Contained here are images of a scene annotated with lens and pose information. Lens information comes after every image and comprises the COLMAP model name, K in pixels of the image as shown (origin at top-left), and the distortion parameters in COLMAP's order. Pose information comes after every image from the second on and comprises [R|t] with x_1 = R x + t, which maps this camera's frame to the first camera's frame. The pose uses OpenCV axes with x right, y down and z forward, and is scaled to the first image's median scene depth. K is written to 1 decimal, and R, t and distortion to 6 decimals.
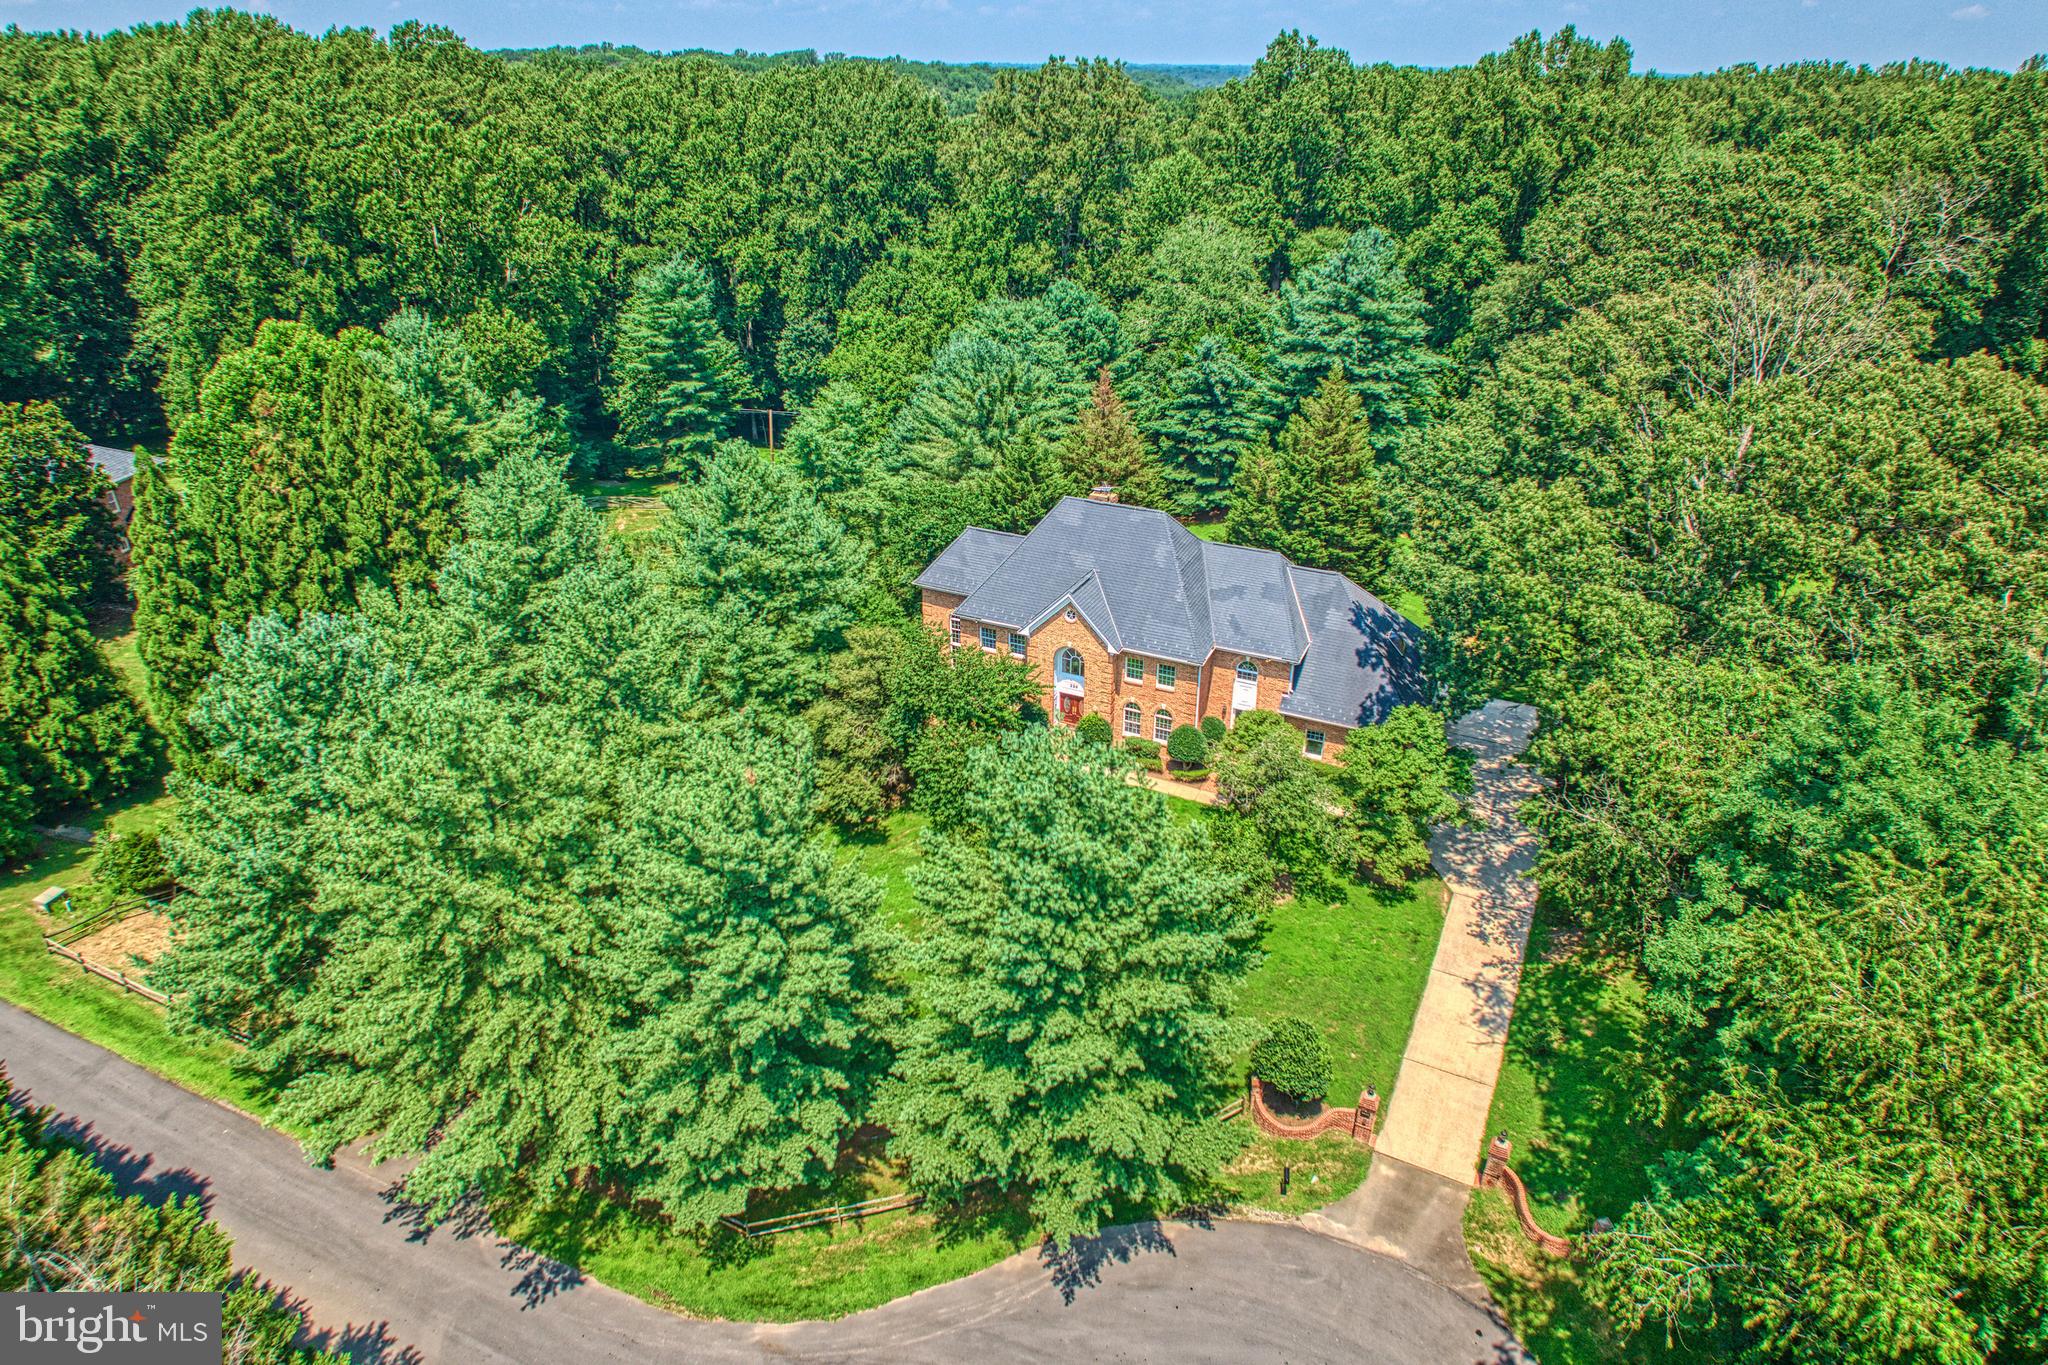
lens RADIAL K [[1182.8, 0, 1022.2], [0, 1182.8, 647.0], [0, 0, 1]] dist [-0.049998, 0.004275]
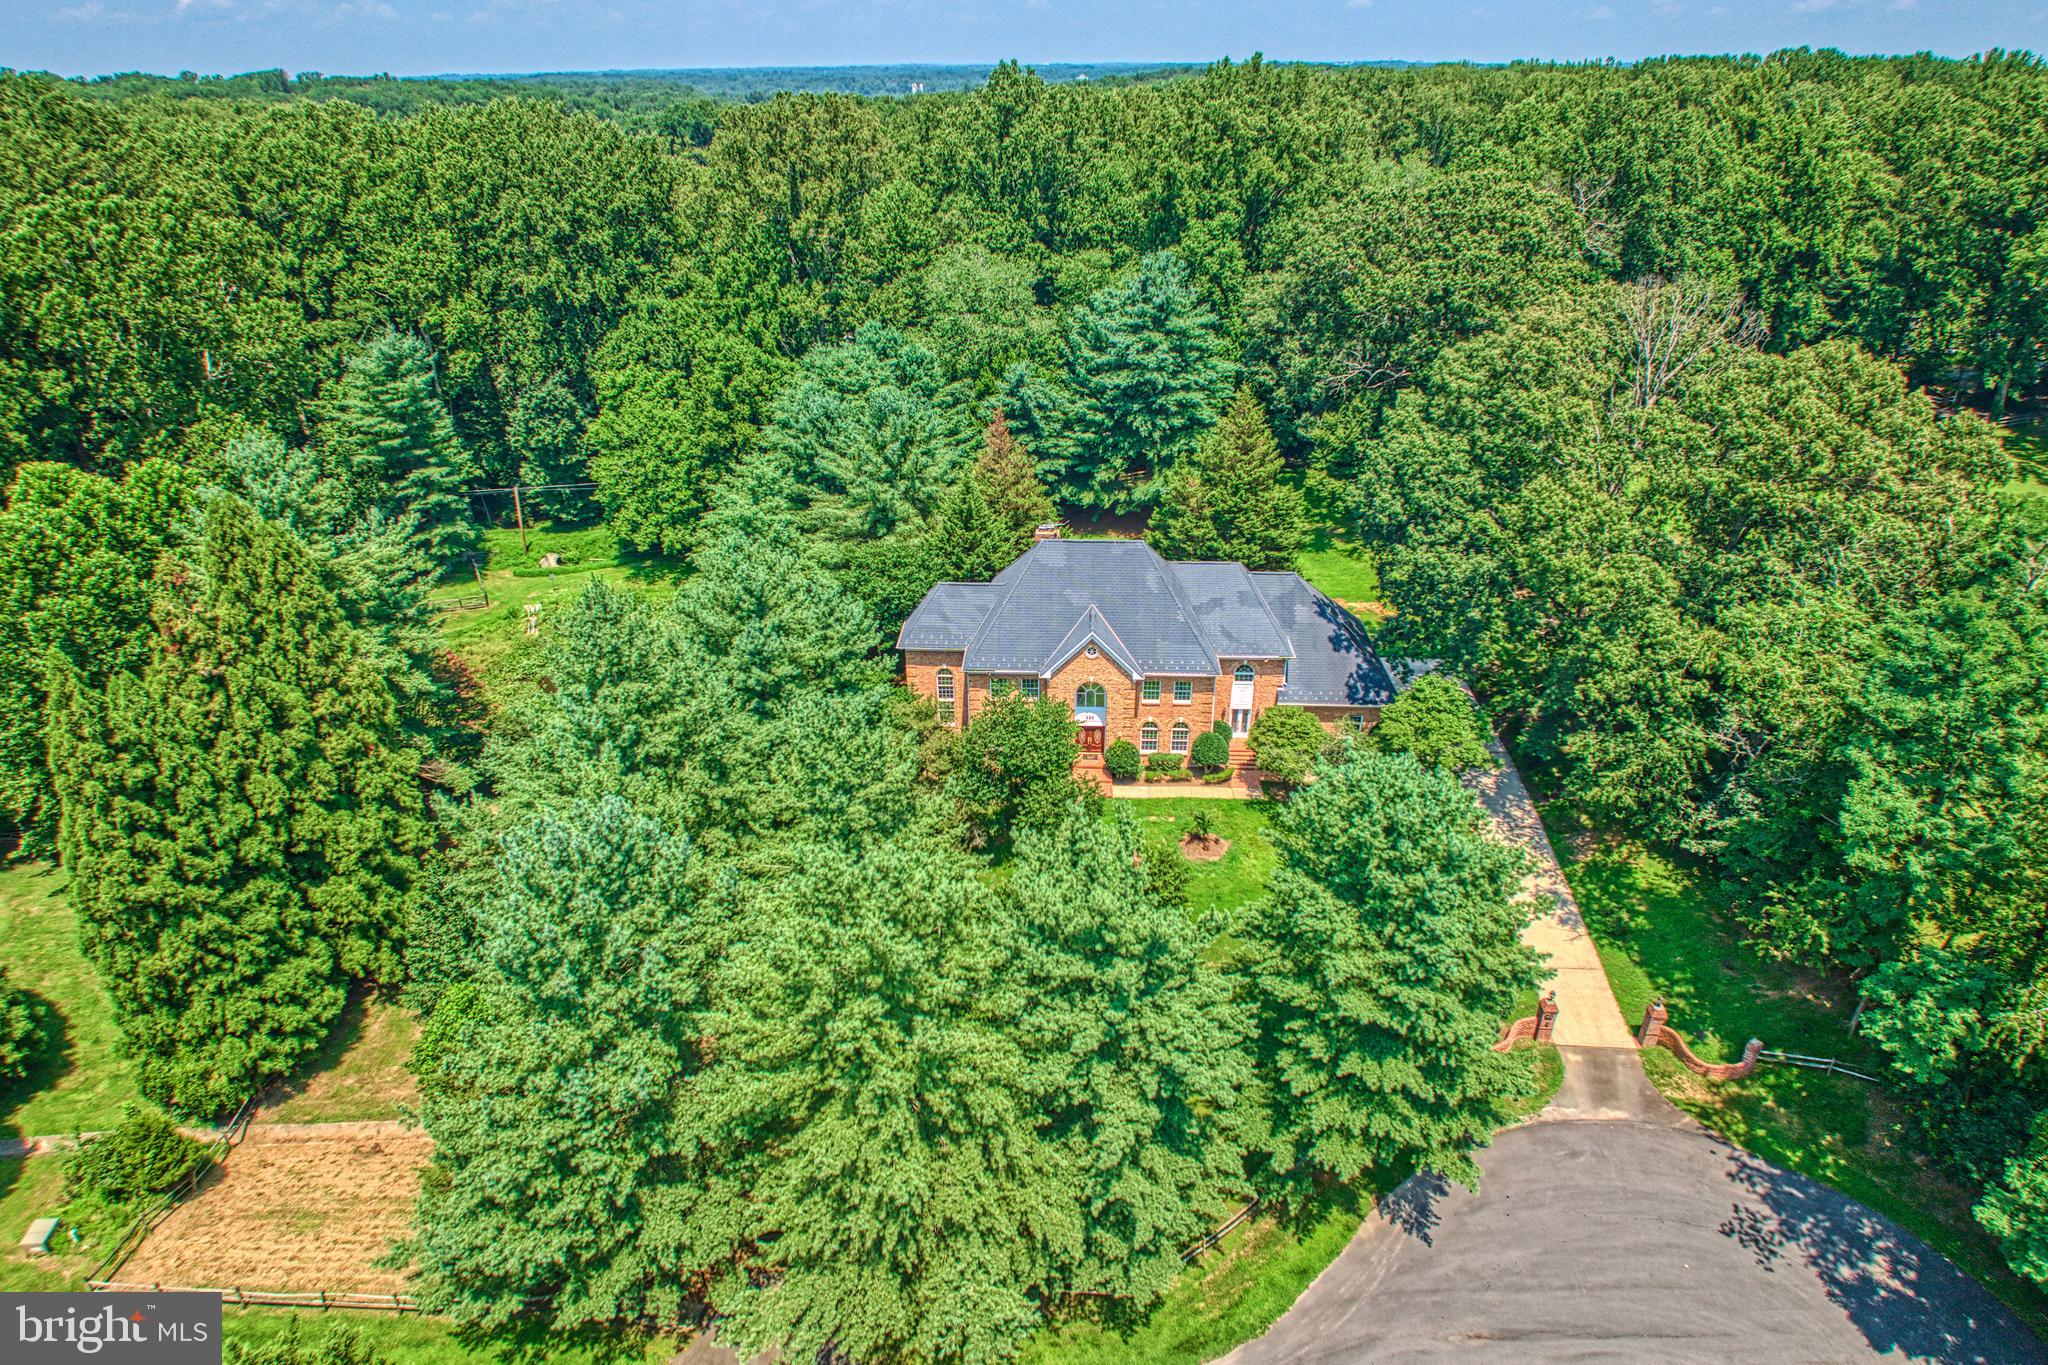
lens RADIAL K [[1182.8, 0, 1023.9], [0, 1182.8, 681.0], [0, 0, 1]] dist [-0.049998, 0.004275]
pose [[0.925051, -0.184160, 0.332213, -0.306992], [0.176449, 0.982854, 0.053513, -0.056852], [-0.336372, 0.009116, 0.941685, 0.027181]]
